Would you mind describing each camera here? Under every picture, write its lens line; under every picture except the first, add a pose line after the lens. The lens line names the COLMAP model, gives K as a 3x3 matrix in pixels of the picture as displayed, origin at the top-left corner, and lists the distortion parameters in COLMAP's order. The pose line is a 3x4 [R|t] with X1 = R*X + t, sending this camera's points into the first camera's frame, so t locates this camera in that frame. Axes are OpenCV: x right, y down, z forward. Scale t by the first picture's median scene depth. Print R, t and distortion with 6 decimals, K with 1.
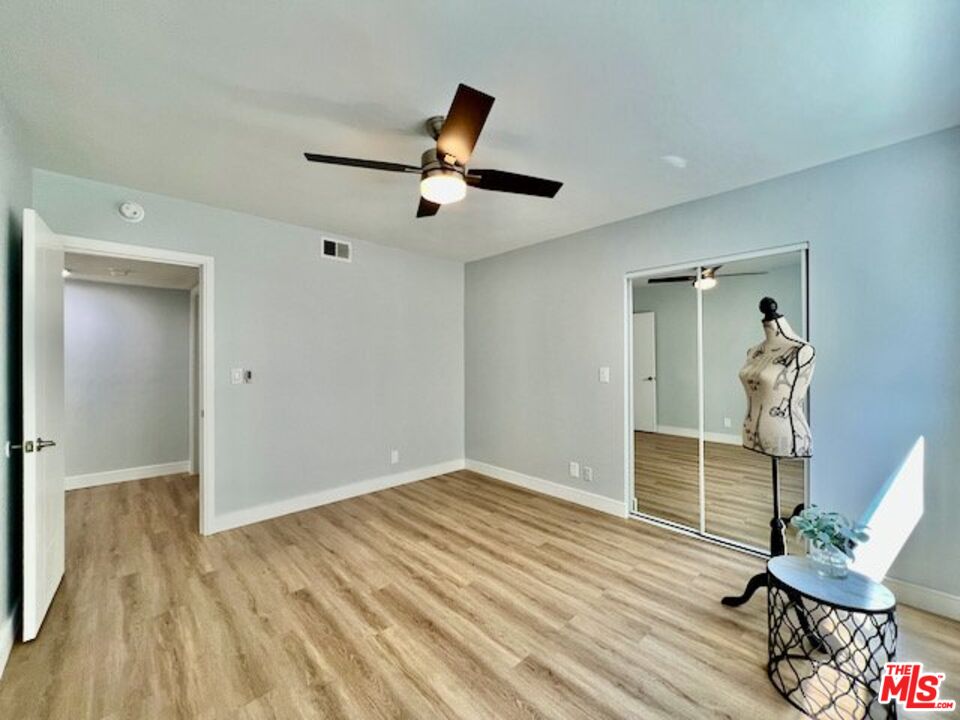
lens RADIAL K [[385.5, 0, 478.2], [0, 385.5, 357.5], [0, 0, 1]] dist [0.000943, 0.000026]
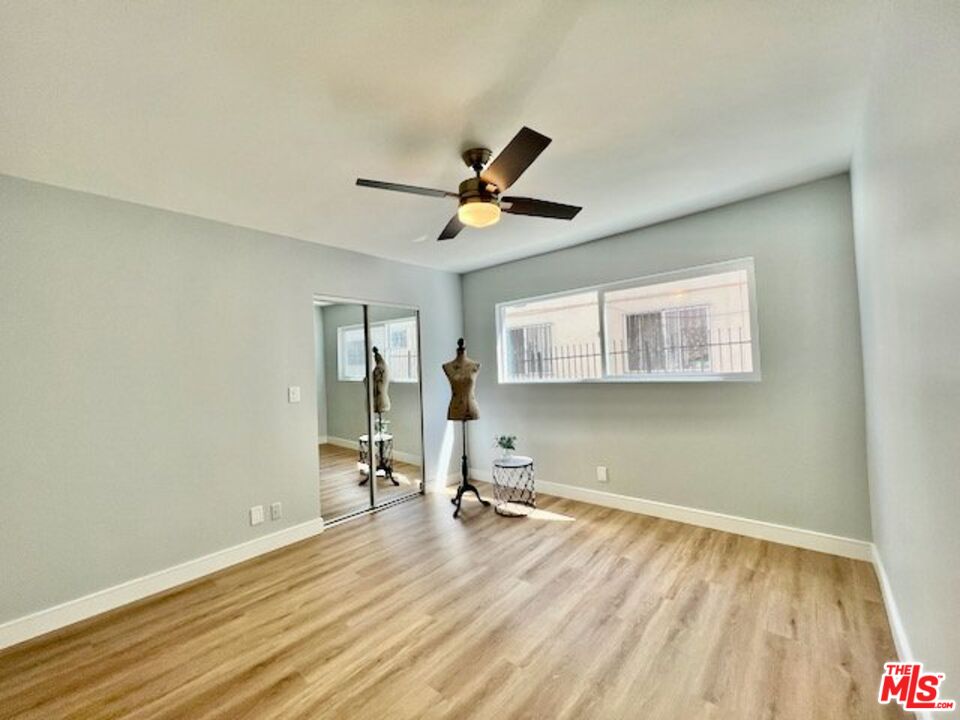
lens RADIAL K [[385.5, 0, 478.2], [0, 385.5, 357.5], [0, 0, 1]] dist [0.000943, 0.000026]
pose [[-0.101532, 0.035011, 0.994216, -0.780476], [0.035386, 0.998875, -0.031562, 0.000201], [-0.994203, 0.031977, -0.102657, 0.762988]]
